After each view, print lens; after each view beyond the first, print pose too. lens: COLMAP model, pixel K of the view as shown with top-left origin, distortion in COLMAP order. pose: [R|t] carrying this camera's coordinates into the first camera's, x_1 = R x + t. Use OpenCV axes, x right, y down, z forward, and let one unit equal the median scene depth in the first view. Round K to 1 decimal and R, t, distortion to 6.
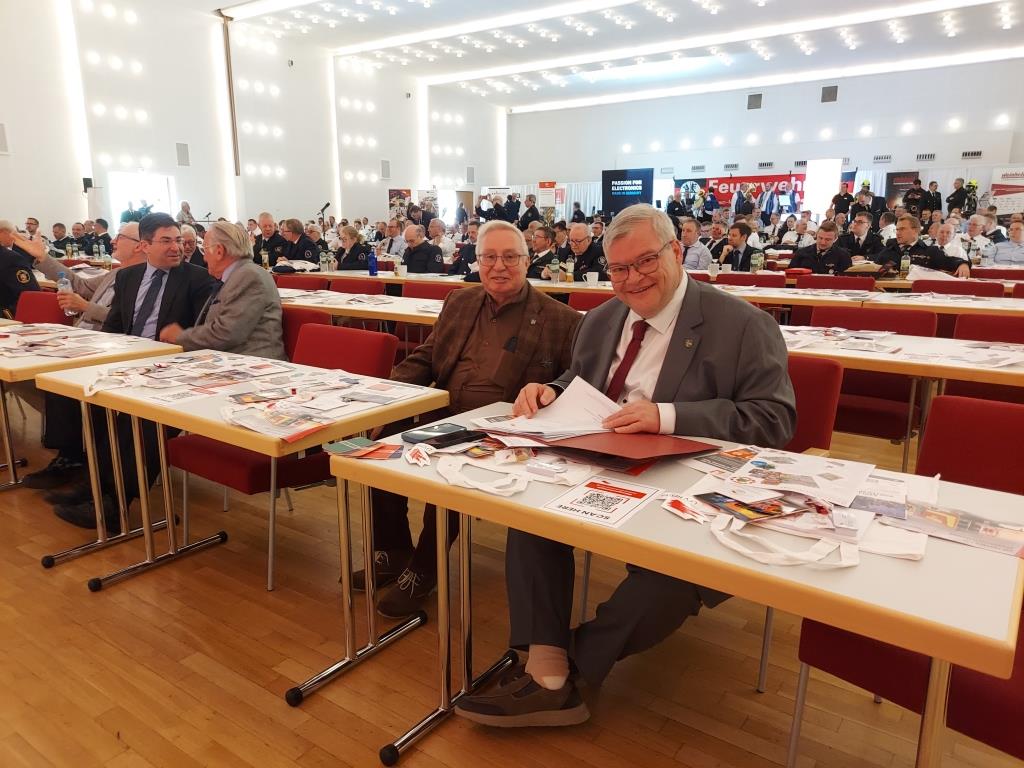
lens RADIAL K [[752.5, 0, 512.0], [0, 752.5, 384.0], [0, 0, 1]] dist [0.062508, -0.065277]
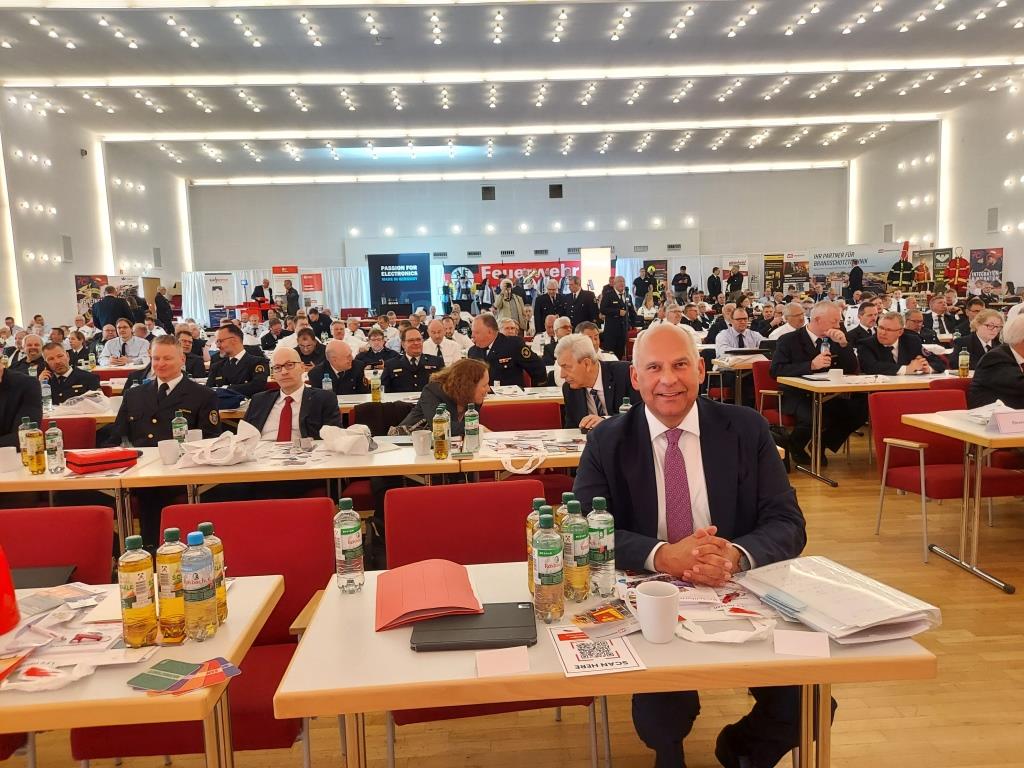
lens RADIAL K [[752.5, 0, 512.0], [0, 752.5, 384.0], [0, 0, 1]] dist [0.062508, -0.065277]
pose [[0.774237, -0.093734, 0.625916, -0.332510], [0.163890, 0.984932, -0.055227, -0.052617], [-0.611307, 0.145340, 0.777933, 0.217843]]
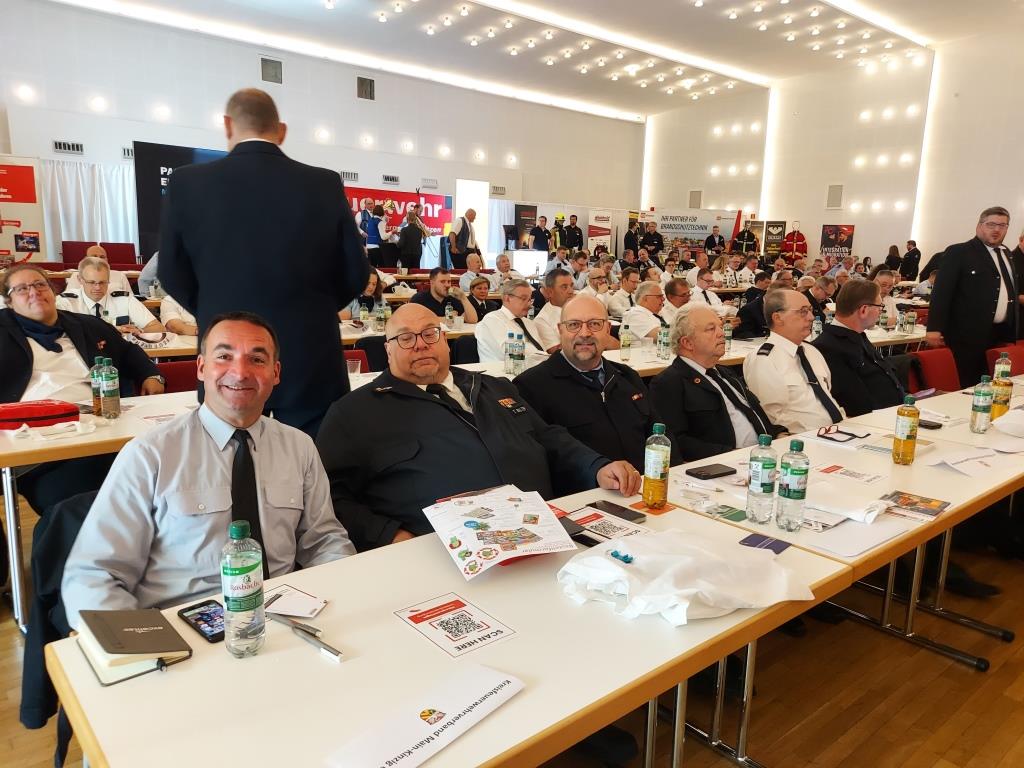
lens RADIAL K [[752.5, 0, 512.0], [0, 752.5, 384.0], [0, 0, 1]] dist [0.062508, -0.065277]
pose [[0.217204, -0.161567, 0.962662, -0.315564], [0.176784, 0.976409, 0.123987, -0.154570], [-0.959984, 0.143253, 0.240643, 0.693002]]
